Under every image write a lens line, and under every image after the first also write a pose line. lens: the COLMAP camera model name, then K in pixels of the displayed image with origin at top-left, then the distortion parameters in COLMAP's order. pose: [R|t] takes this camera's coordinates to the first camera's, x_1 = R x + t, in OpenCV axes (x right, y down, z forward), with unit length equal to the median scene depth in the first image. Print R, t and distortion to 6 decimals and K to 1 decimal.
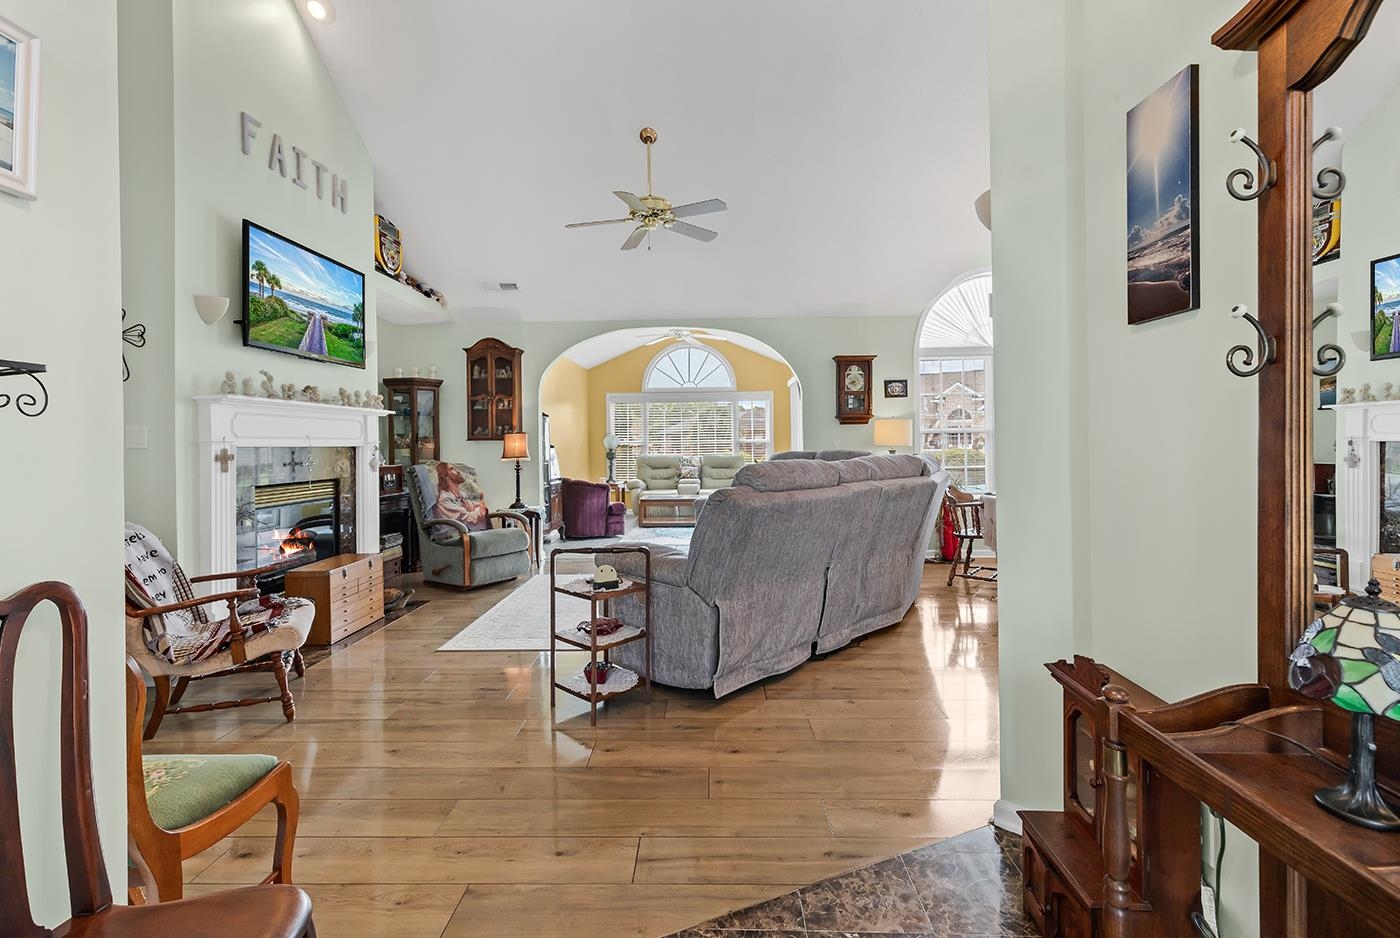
lens RADIAL K [[664.3, 0, 681.6], [0, 664.3, 439.8], [0, 0, 1]] dist [0.000193, -0.000262]
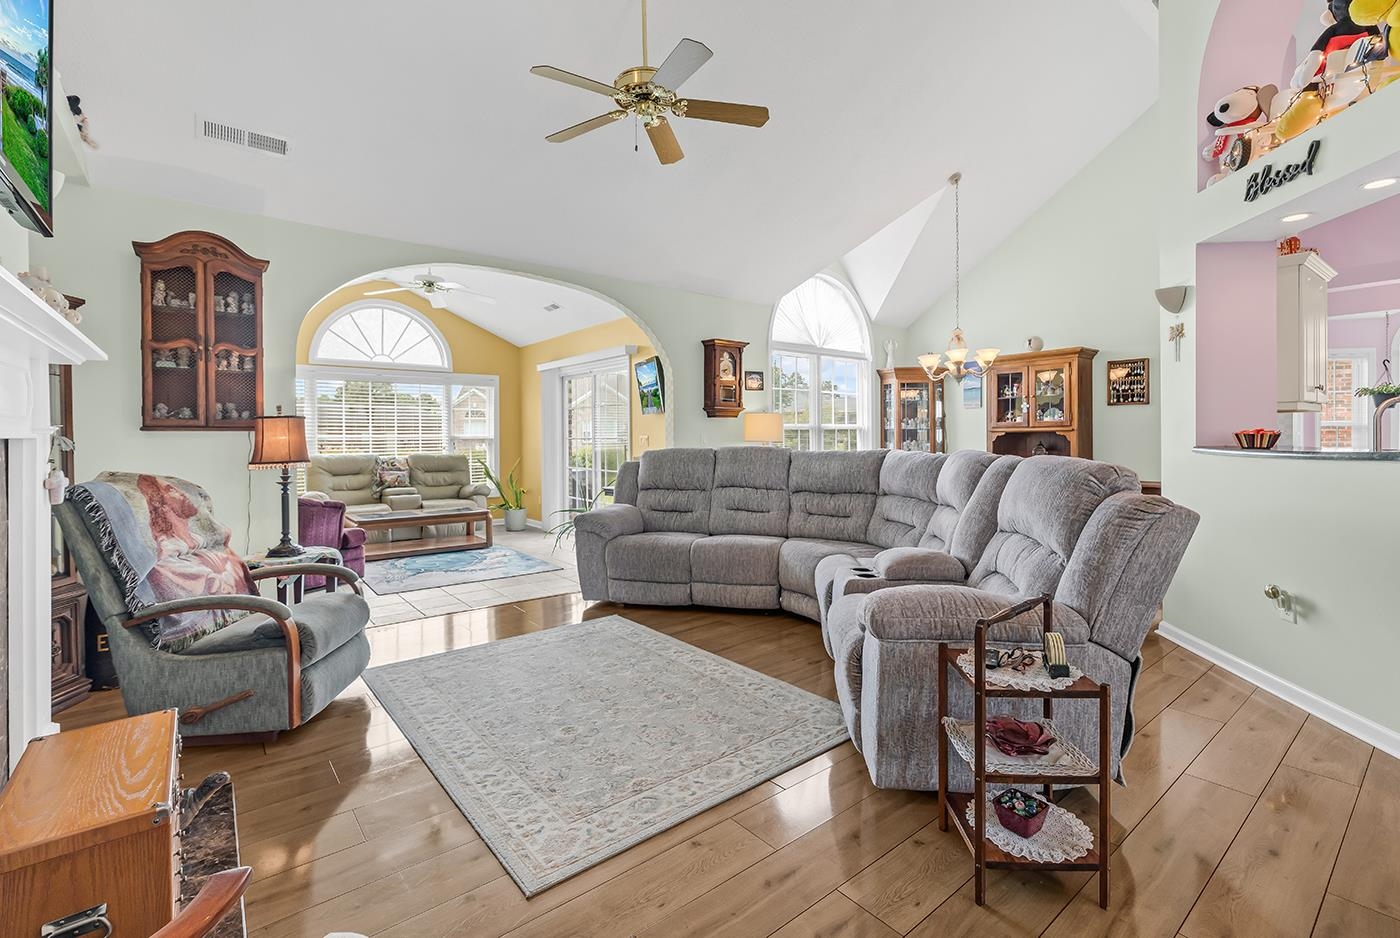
lens RADIAL K [[664.3, 0, 728.7], [0, 664.3, 438.2], [0, 0, 1]] dist [0.000193, -0.000262]
pose [[0.732967, 0.006103, 0.680236, -0.340065], [-0.006359, 0.999978, -0.002120, 0.005772], [-0.680234, -0.002771, 0.732990, 0.342324]]
